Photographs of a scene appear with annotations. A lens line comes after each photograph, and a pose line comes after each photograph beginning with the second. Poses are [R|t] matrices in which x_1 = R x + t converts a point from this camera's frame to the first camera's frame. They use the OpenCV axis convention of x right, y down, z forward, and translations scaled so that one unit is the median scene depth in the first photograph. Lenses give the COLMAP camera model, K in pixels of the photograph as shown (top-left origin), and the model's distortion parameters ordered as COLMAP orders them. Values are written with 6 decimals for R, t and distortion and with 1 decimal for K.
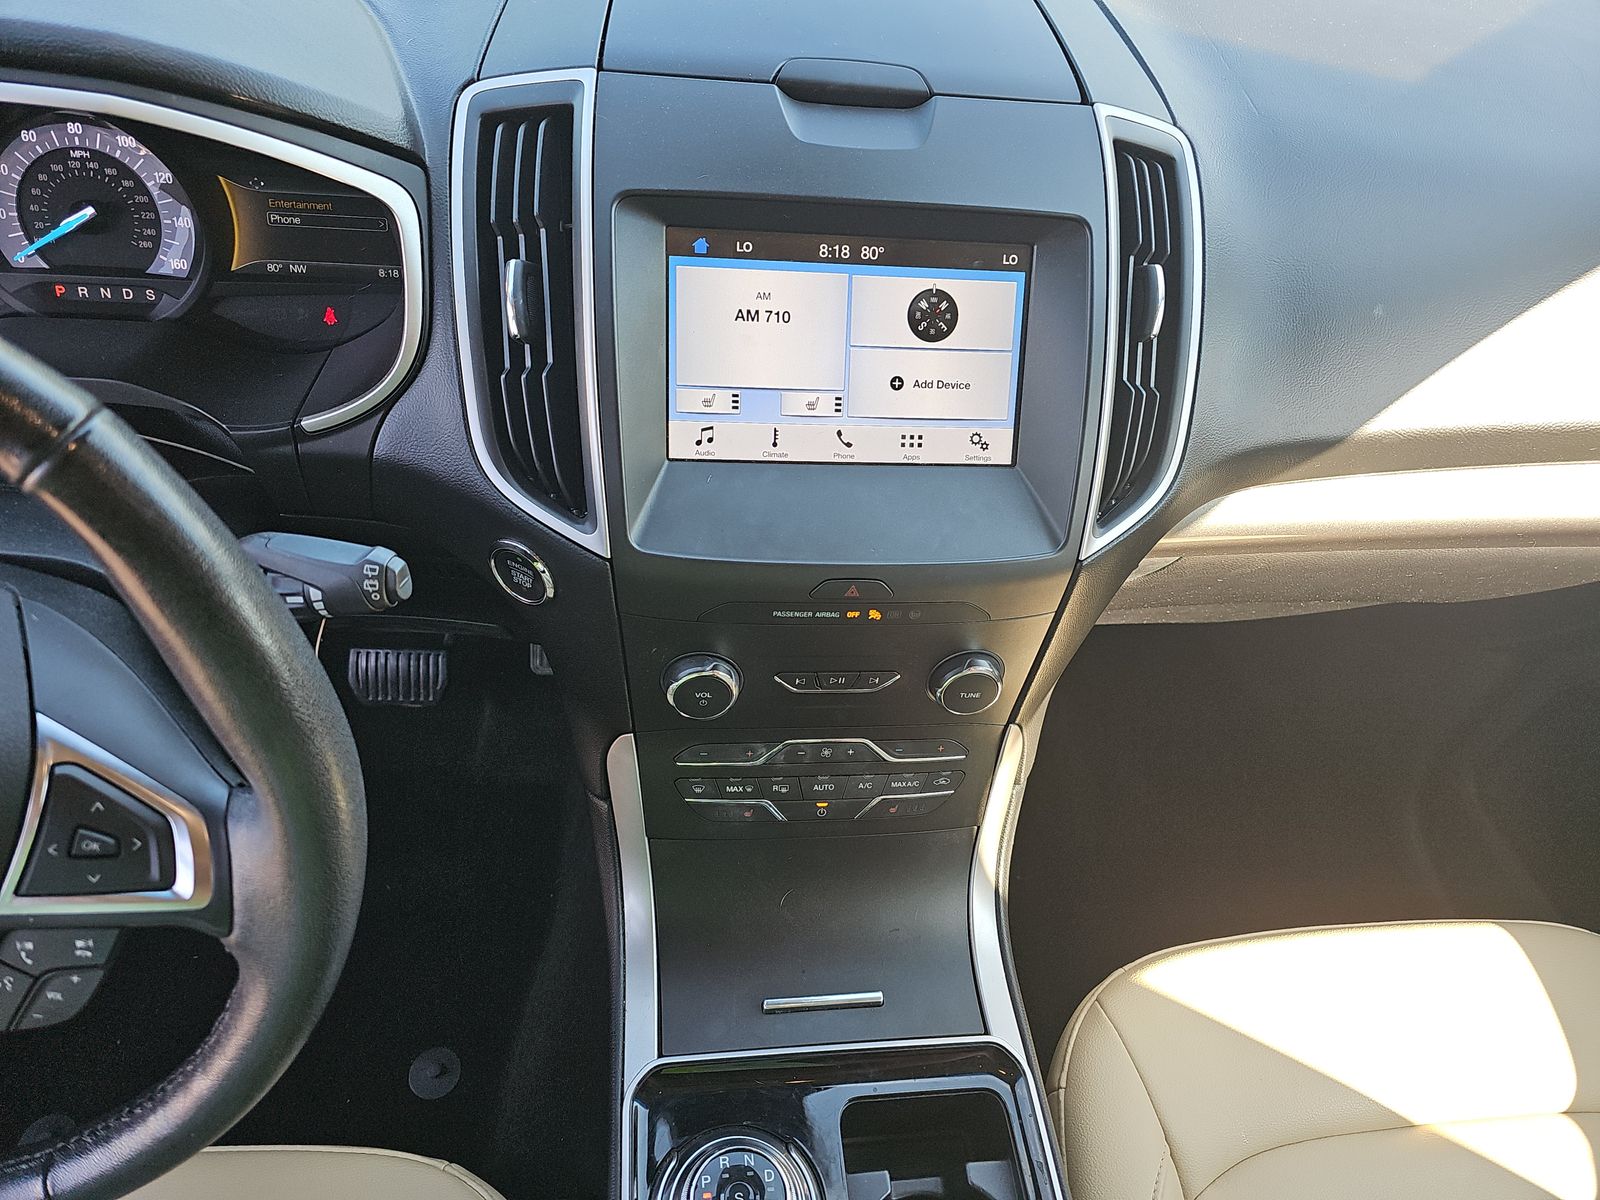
lens RADIAL K [[1055.0, 0, 800.0], [0, 1055.0, 600.0], [0, 0, 1]] dist [0.035076, -0.027565]
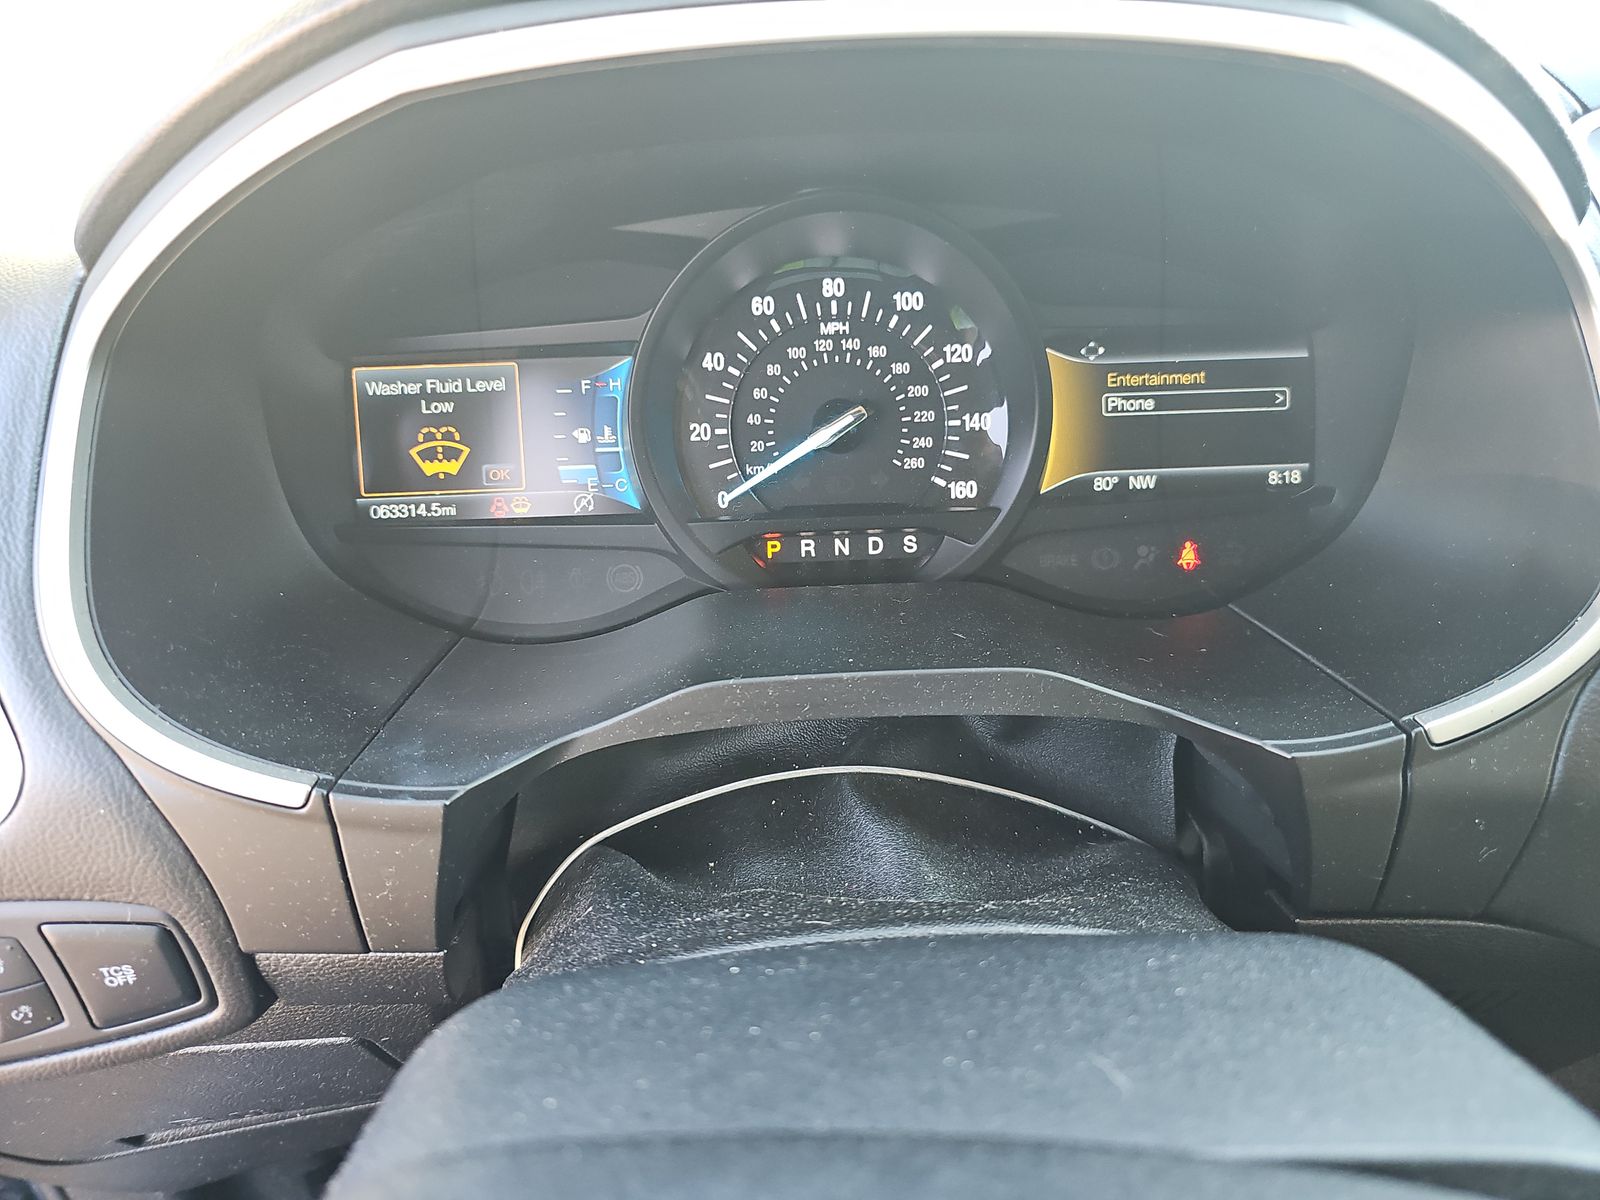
lens RADIAL K [[1060.5, 0, 815.2], [0, 1060.5, 626.5], [0, 0, 1]] dist [0.068561, -0.022269]
pose [[0.992201, -0.081885, -0.093981, -0.637012], [0.053082, 0.959746, -0.275806, -0.082616], [0.112783, 0.268666, 0.956608, 0.451651]]
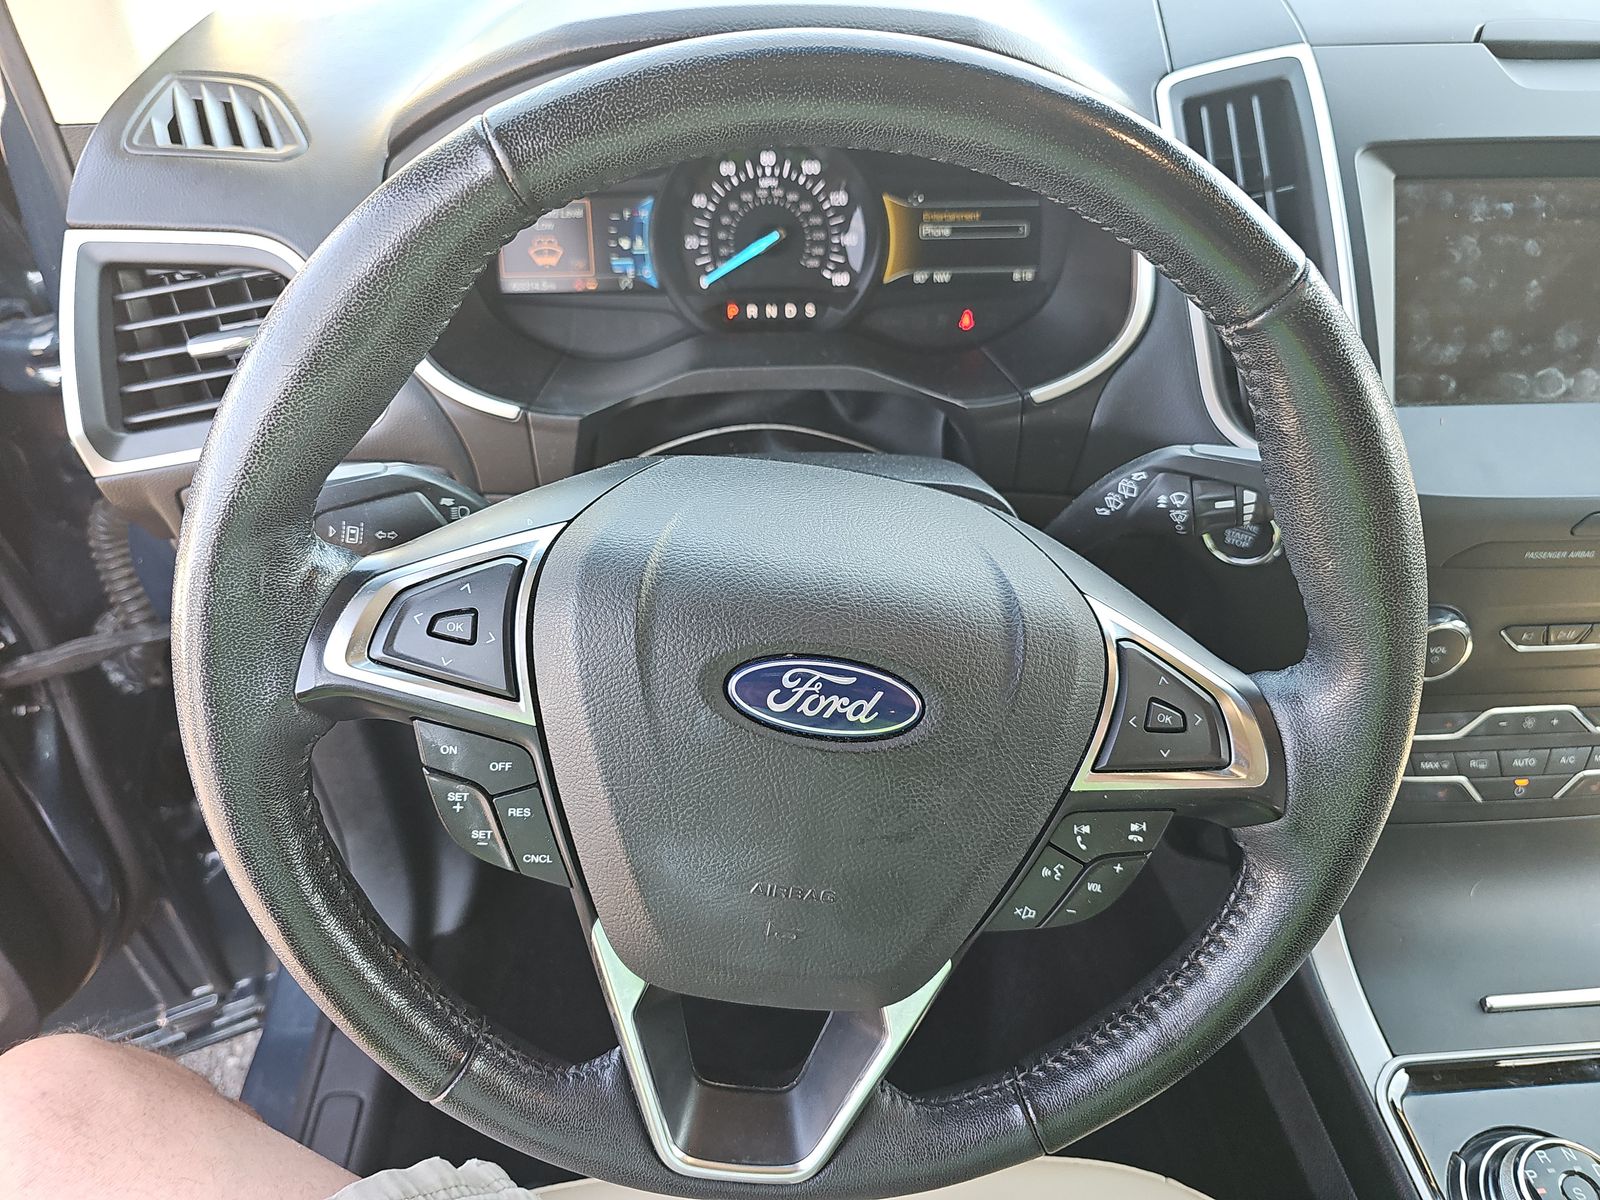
lens RADIAL K [[1076.7, 0, 800.0], [0, 1076.7, 600.0], [0, 0, 1]] dist [0.019849, -0.026307]
pose [[0.994179, -0.051043, -0.094880, -0.555695], [0.038096, 0.990306, -0.133575, 0.149468], [0.100778, 0.129183, 0.986486, -0.026431]]
